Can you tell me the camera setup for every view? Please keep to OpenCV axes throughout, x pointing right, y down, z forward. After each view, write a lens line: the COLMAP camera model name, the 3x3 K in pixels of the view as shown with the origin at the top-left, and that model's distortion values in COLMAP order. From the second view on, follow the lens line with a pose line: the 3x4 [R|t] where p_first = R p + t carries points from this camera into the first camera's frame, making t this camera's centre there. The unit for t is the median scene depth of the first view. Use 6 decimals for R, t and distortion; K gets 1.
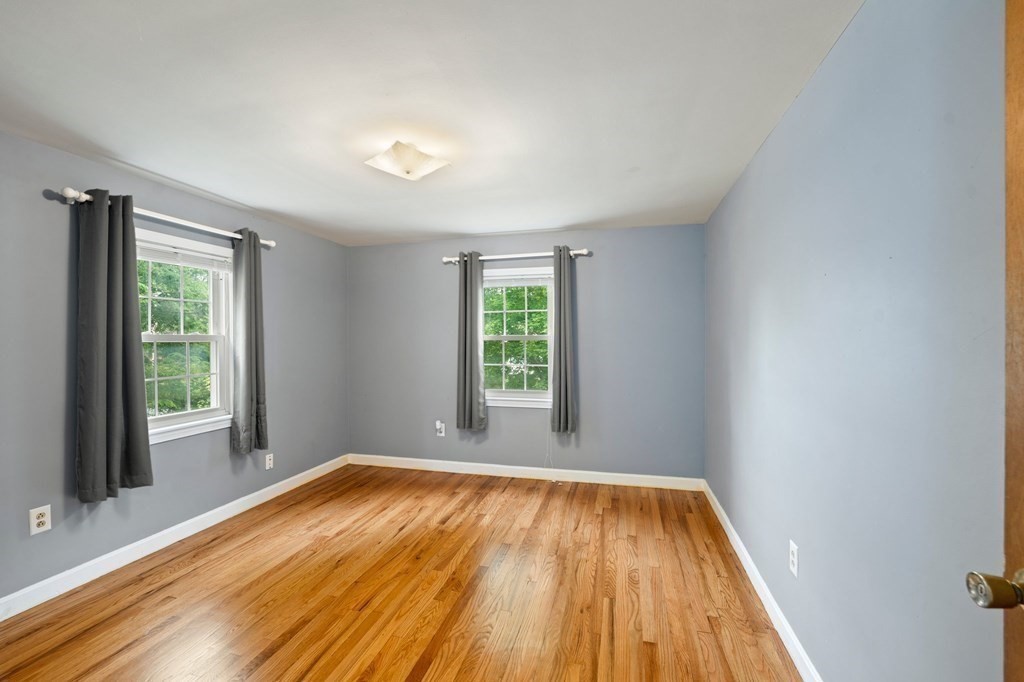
lens RADIAL K [[427.9, 0, 512.2], [0, 427.9, 337.3], [0, 0, 1]] dist [-0.010766, -0.000378]
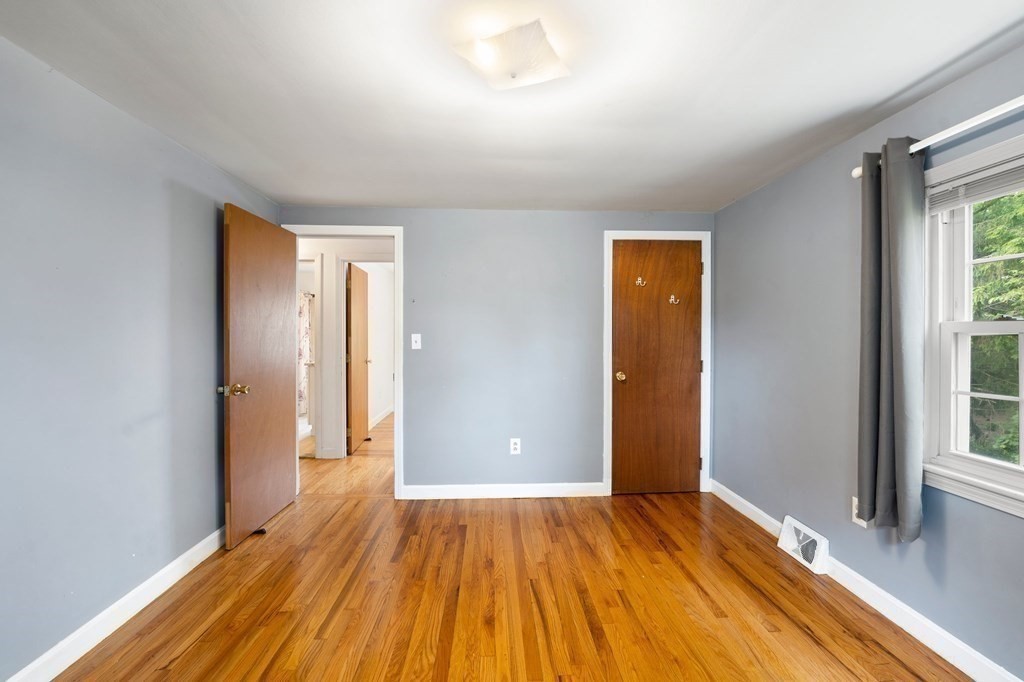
lens RADIAL K [[427.9, 0, 512.8], [0, 427.9, 334.8], [0, 0, 1]] dist [-0.010766, -0.000378]
pose [[-0.952789, 0.007913, -0.303531, -0.045522], [0.005575, 0.999948, 0.008567, 0.003385], [0.303583, 0.006470, -0.952783, 1.842298]]
